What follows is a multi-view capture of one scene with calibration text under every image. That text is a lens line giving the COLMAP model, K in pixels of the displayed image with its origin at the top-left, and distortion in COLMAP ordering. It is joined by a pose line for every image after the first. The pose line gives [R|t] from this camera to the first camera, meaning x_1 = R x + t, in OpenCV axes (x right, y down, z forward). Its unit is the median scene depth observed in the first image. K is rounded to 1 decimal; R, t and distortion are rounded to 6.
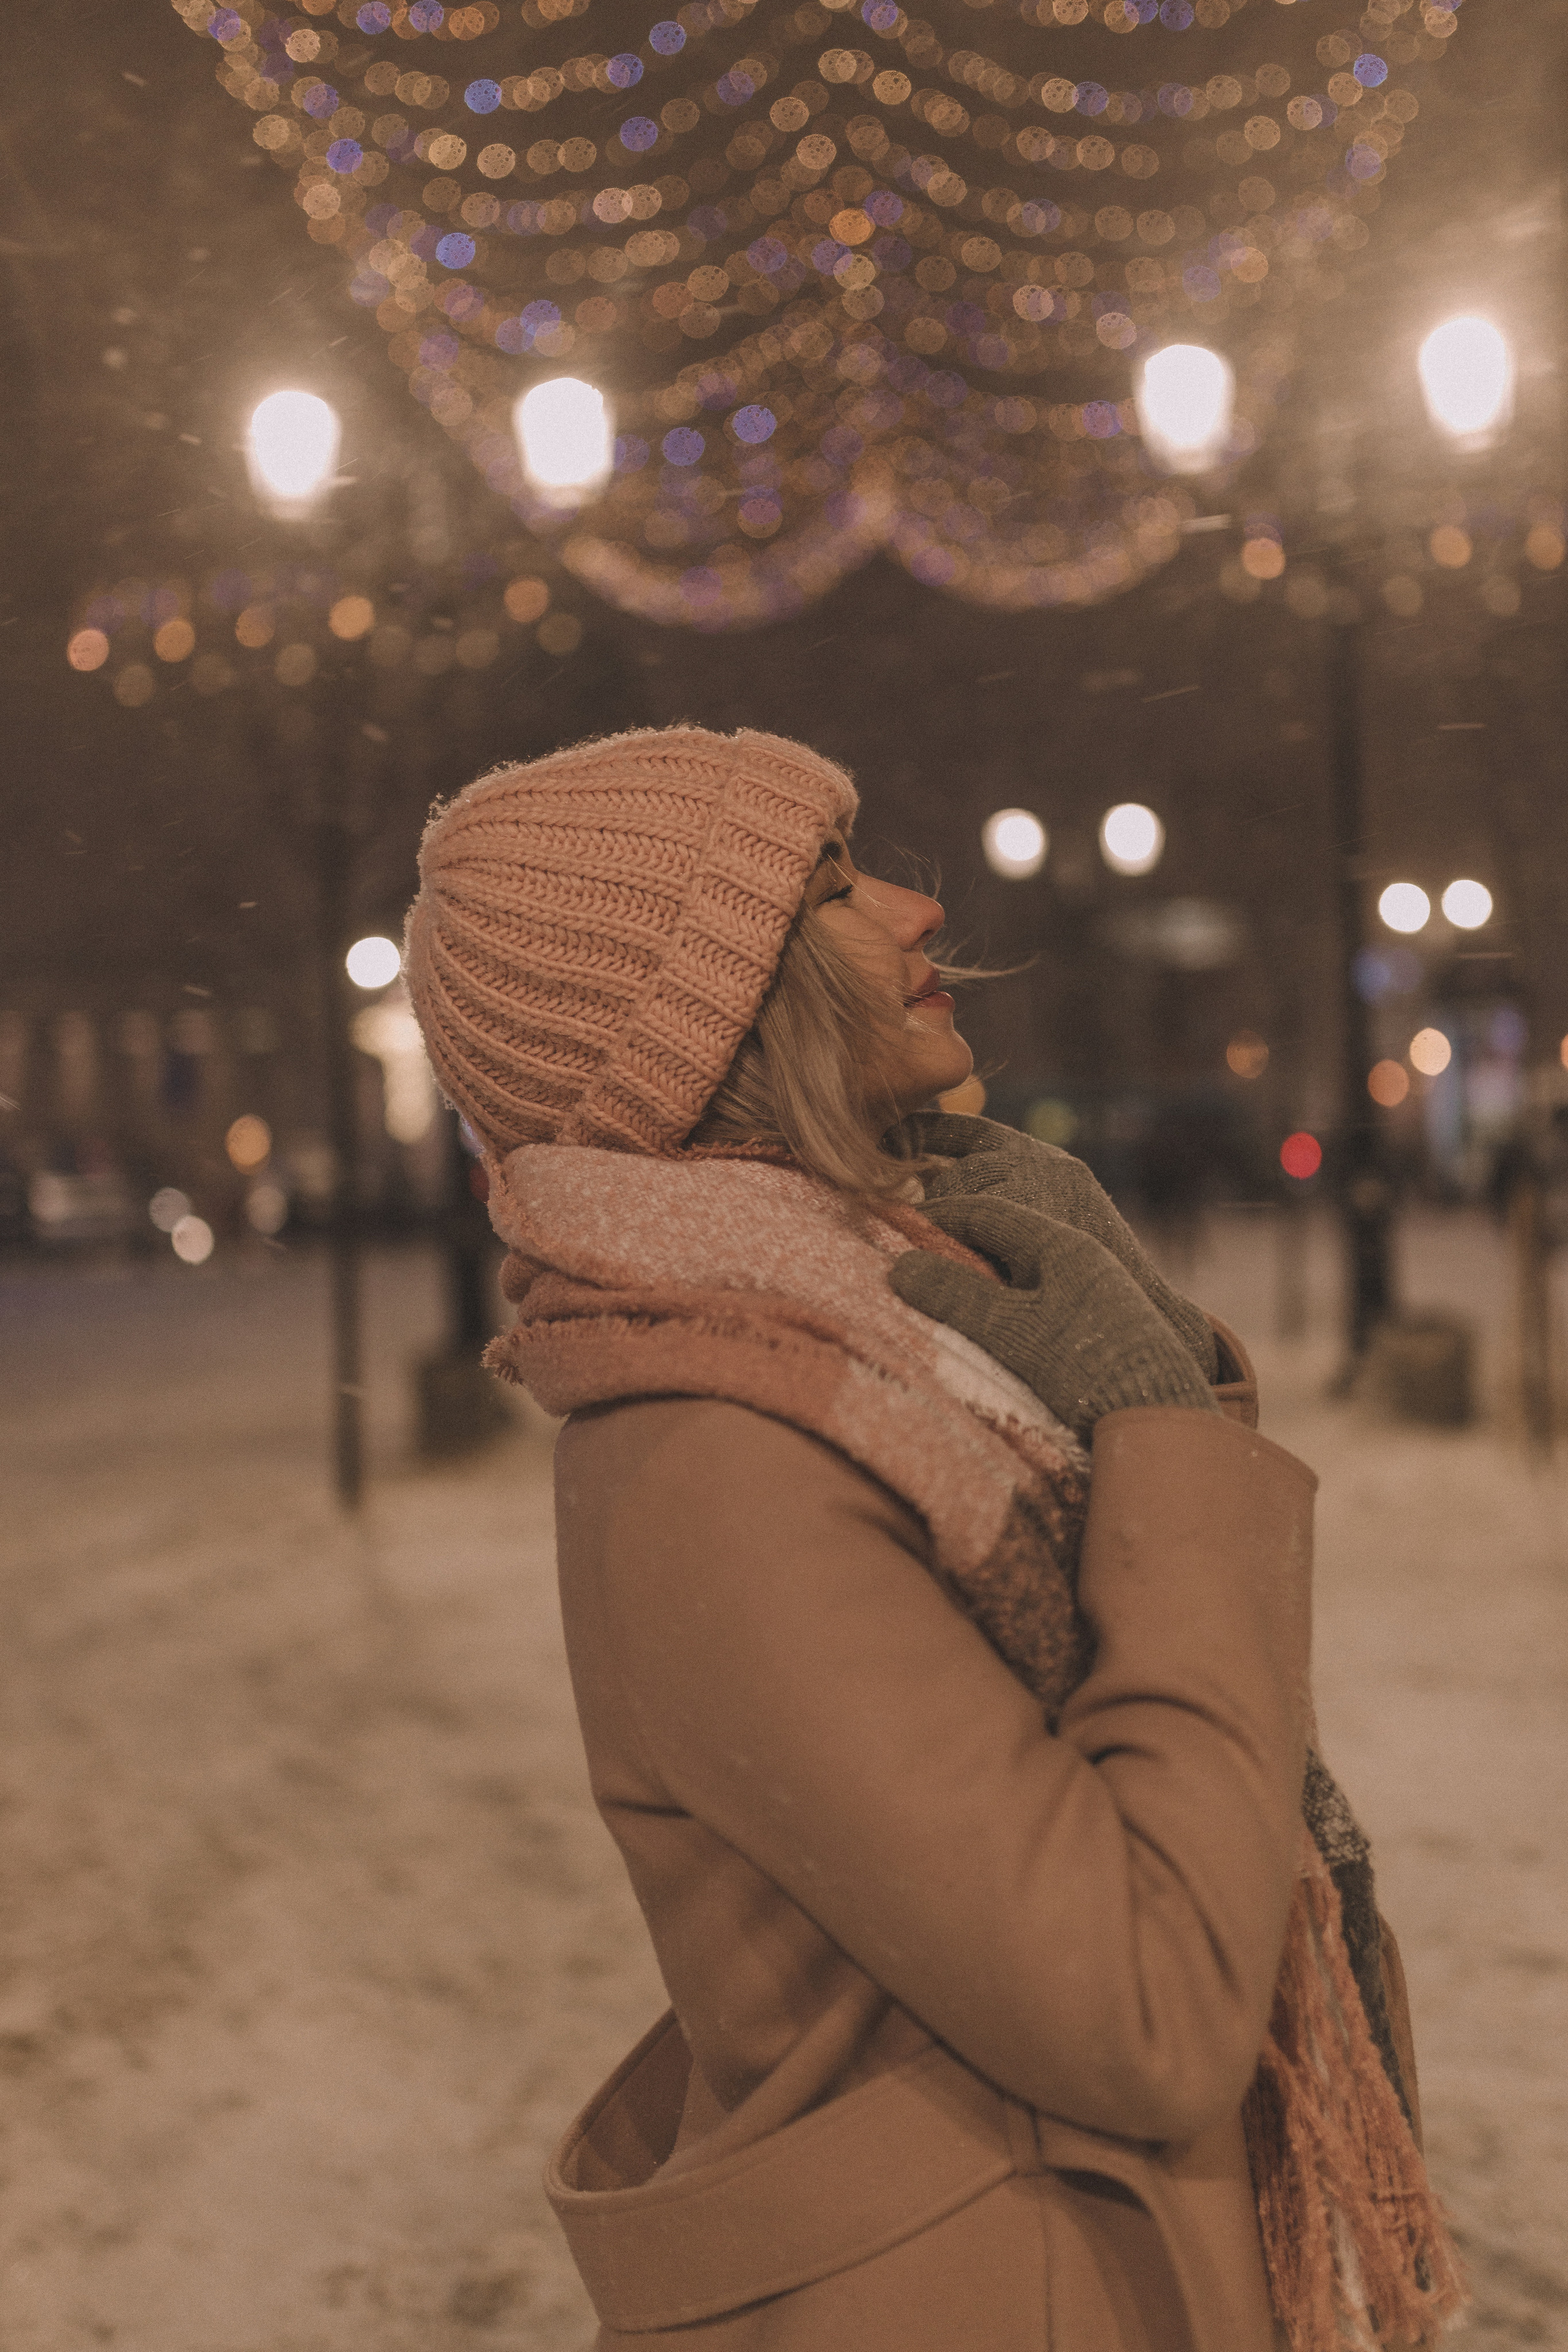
lens RADIAL K [[2245.4, 0, 791.7], [0, 2245.4, 1170.0], [0, 0, 1]] dist [-0.003024, 0.002260]
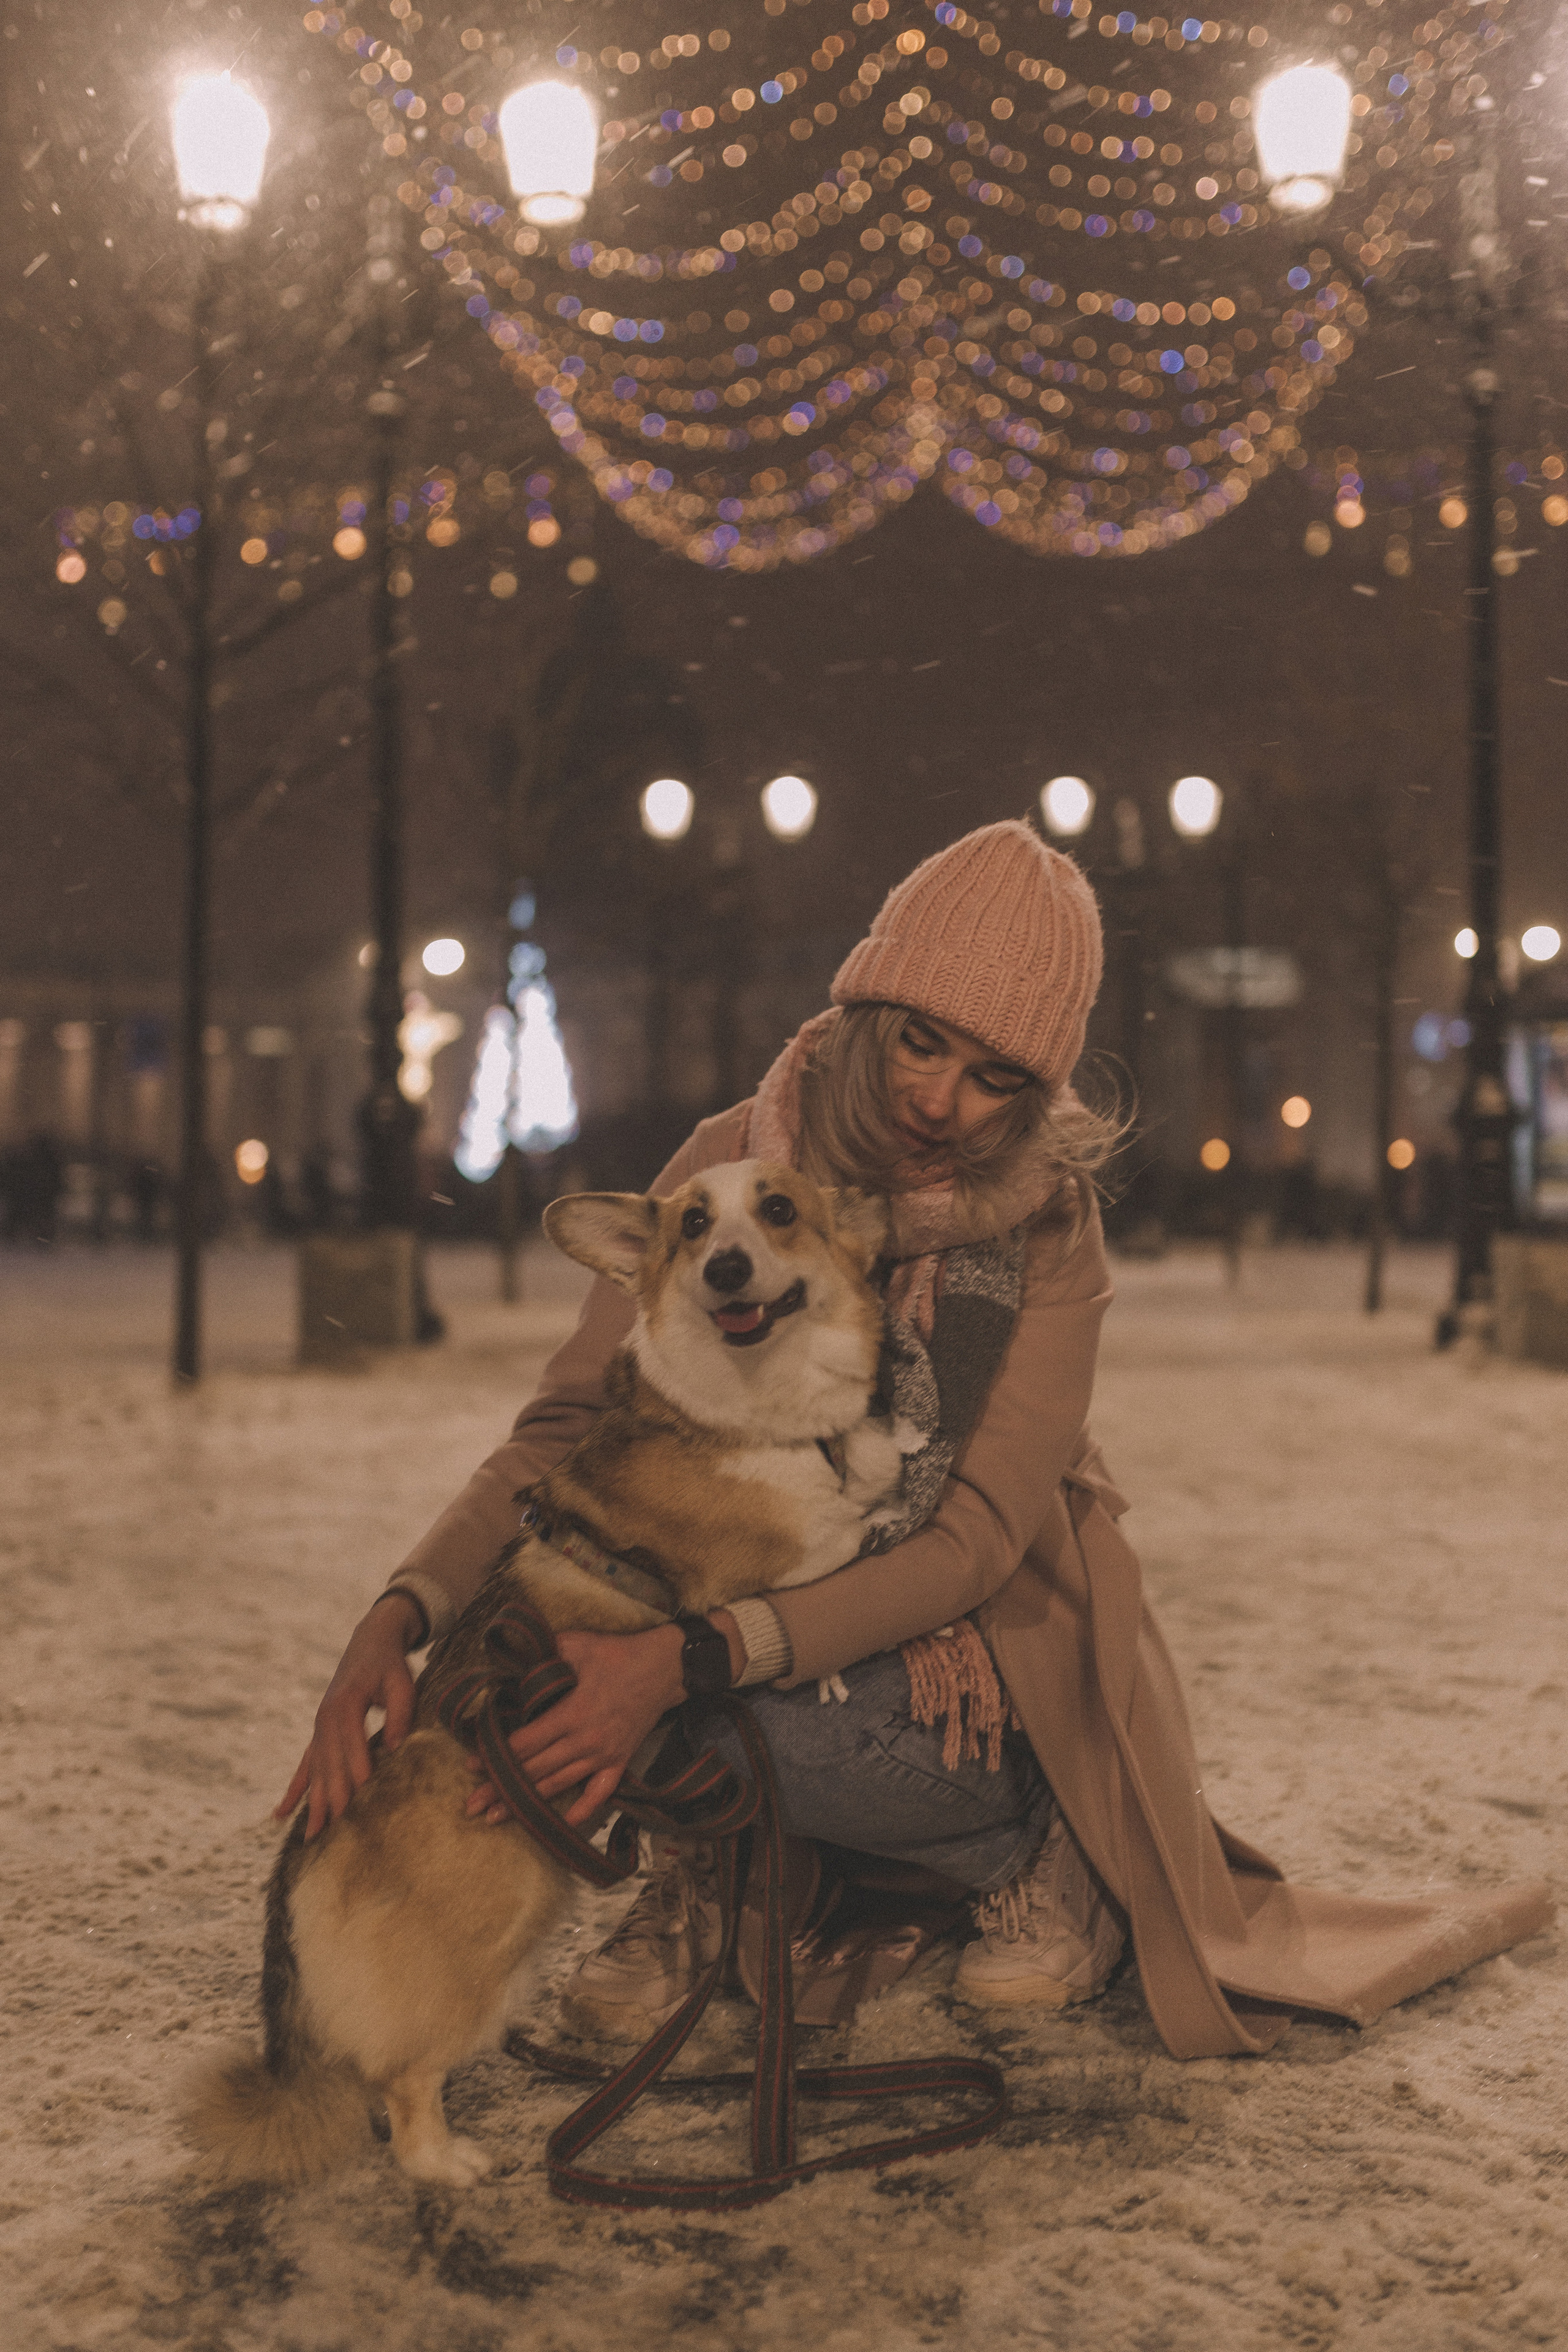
lens RADIAL K [[2340.4, 0, 791.7], [0, 2340.4, 1153.5], [0, 0, 1]] dist [-0.011673, 0.000276]
pose [[0.999119, 0.039944, -0.012899, 0.009970], [-0.040277, 0.998833, -0.026642, 0.044929], [0.011819, 0.027138, 0.999562, 0.104155]]
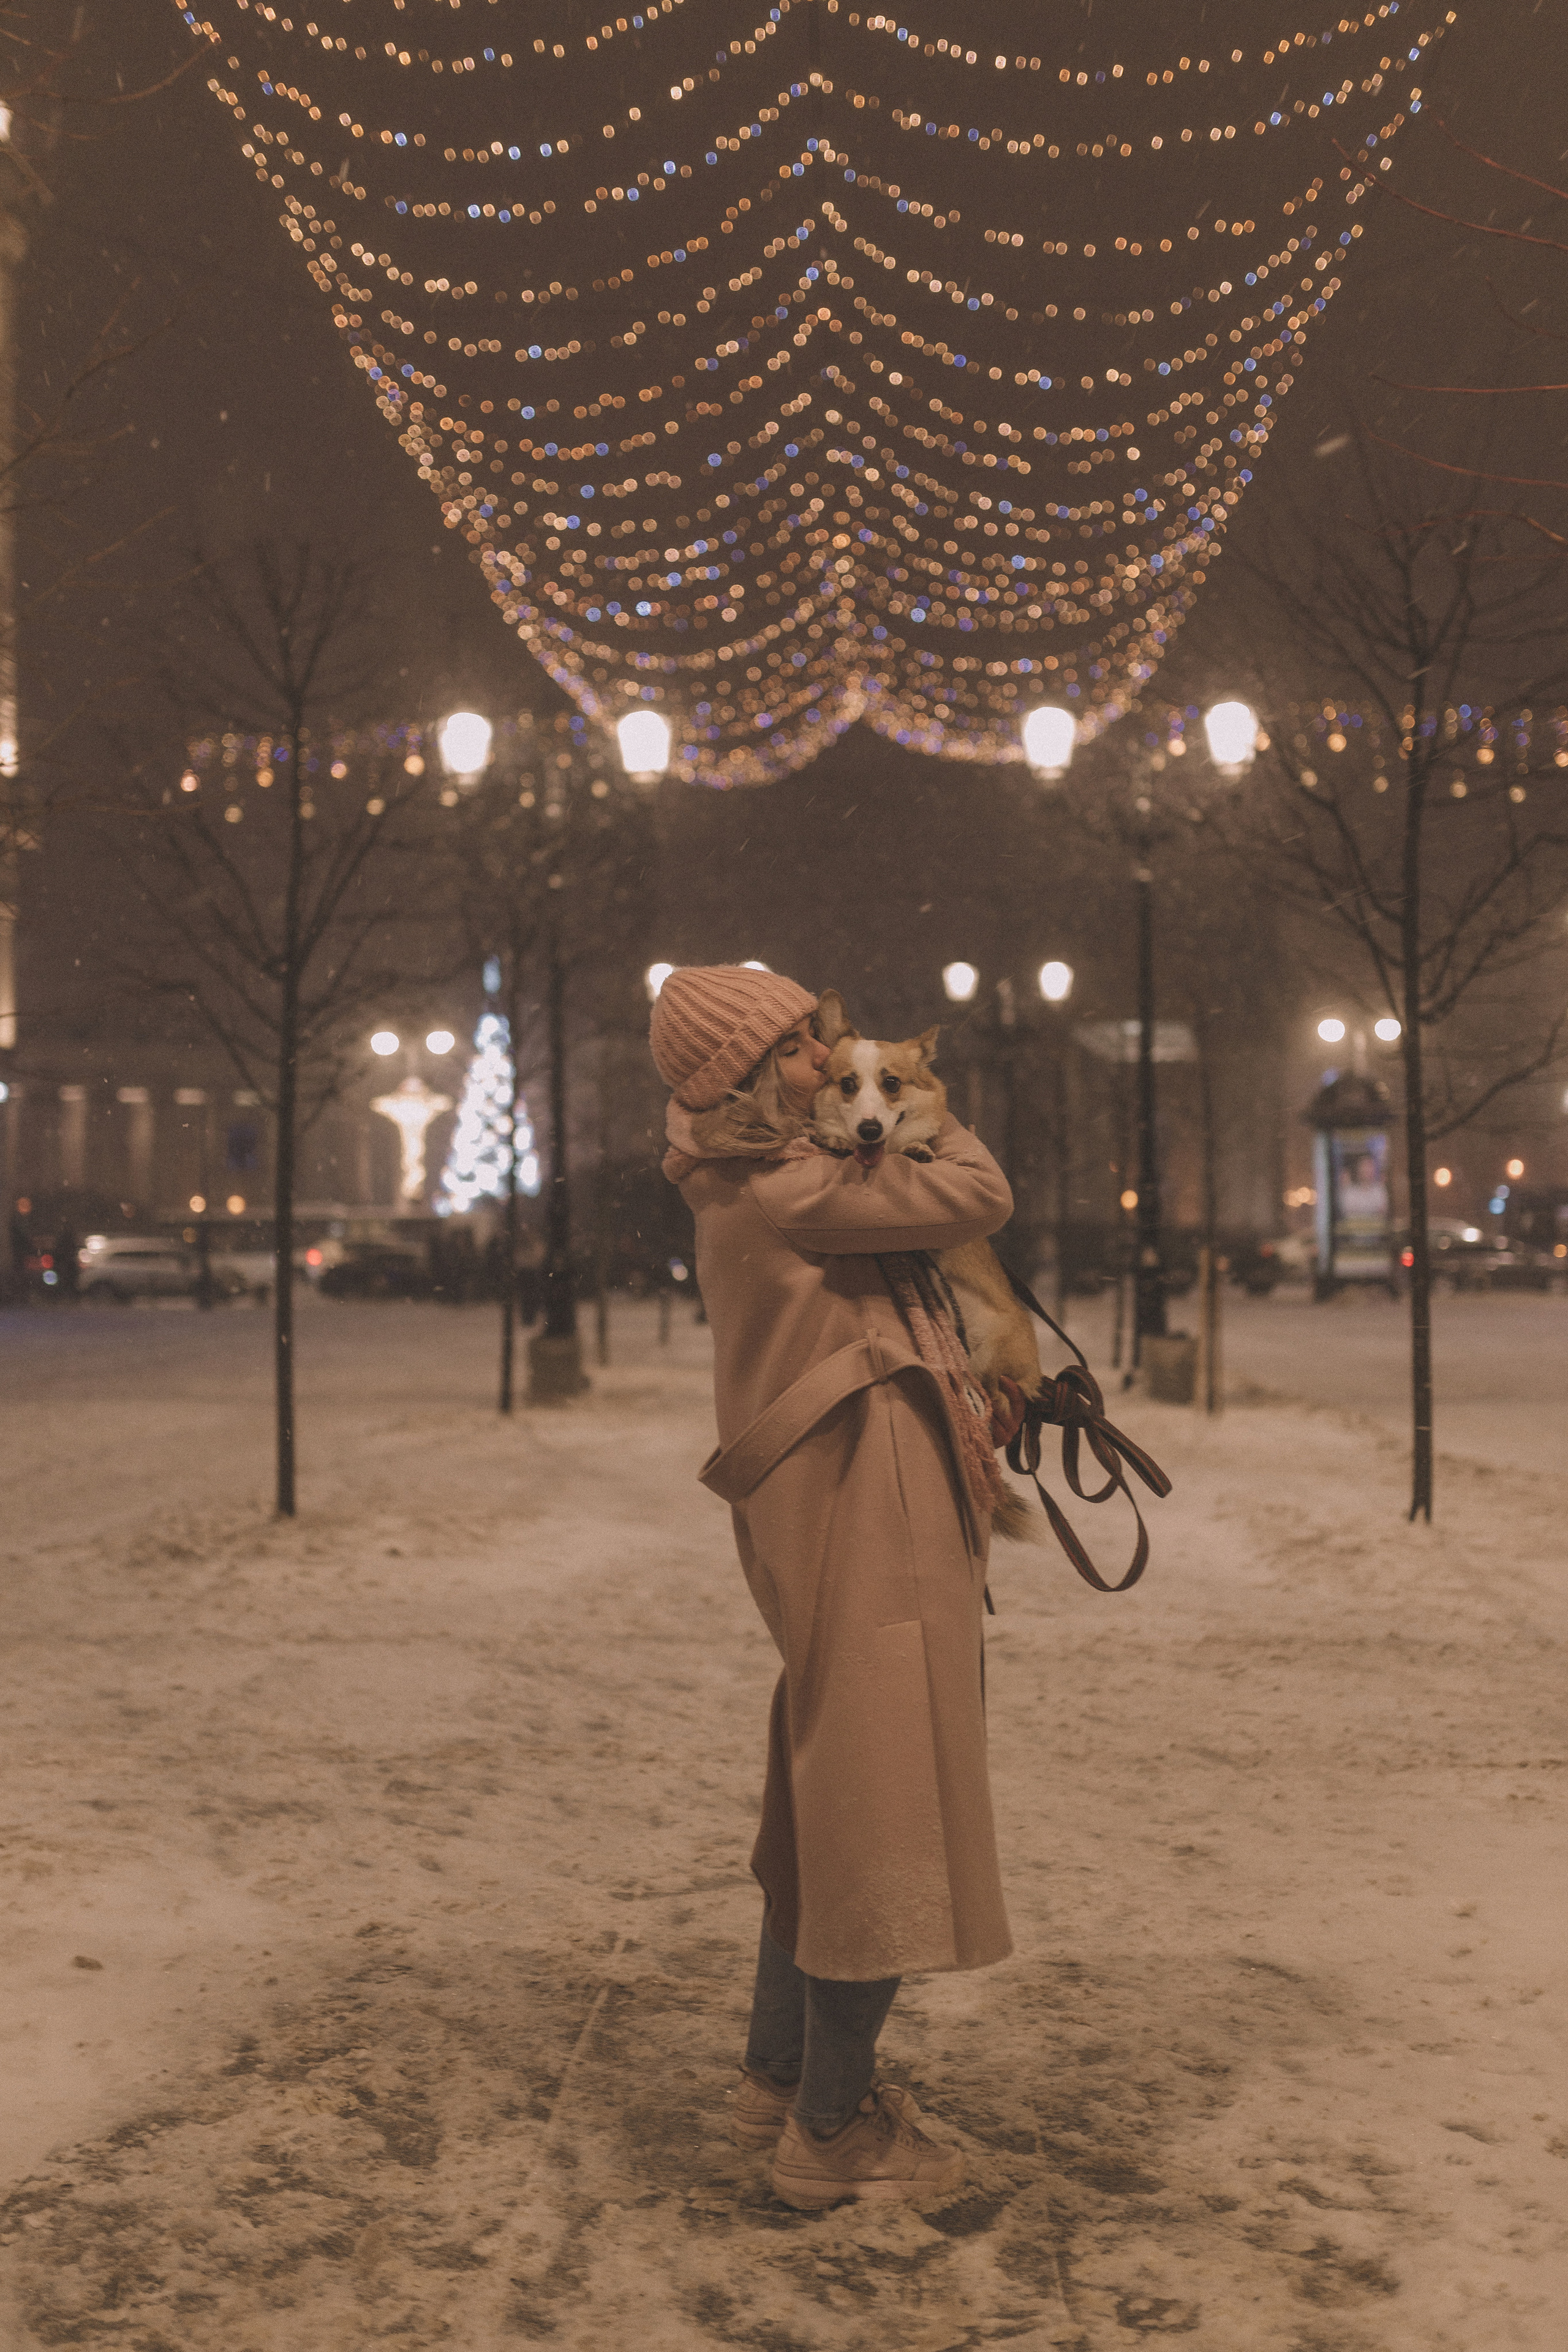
lens RADIAL K [[2210.5, 0, 856.2], [0, 2210.5, 1180.0], [0, 0, 1]] dist [-0.003622, 0.001239]
pose [[0.998537, 0.036709, 0.039690, -0.003343], [-0.035293, 0.998735, -0.035813, 0.013973], [-0.040955, 0.034360, 0.998570, -0.351674]]
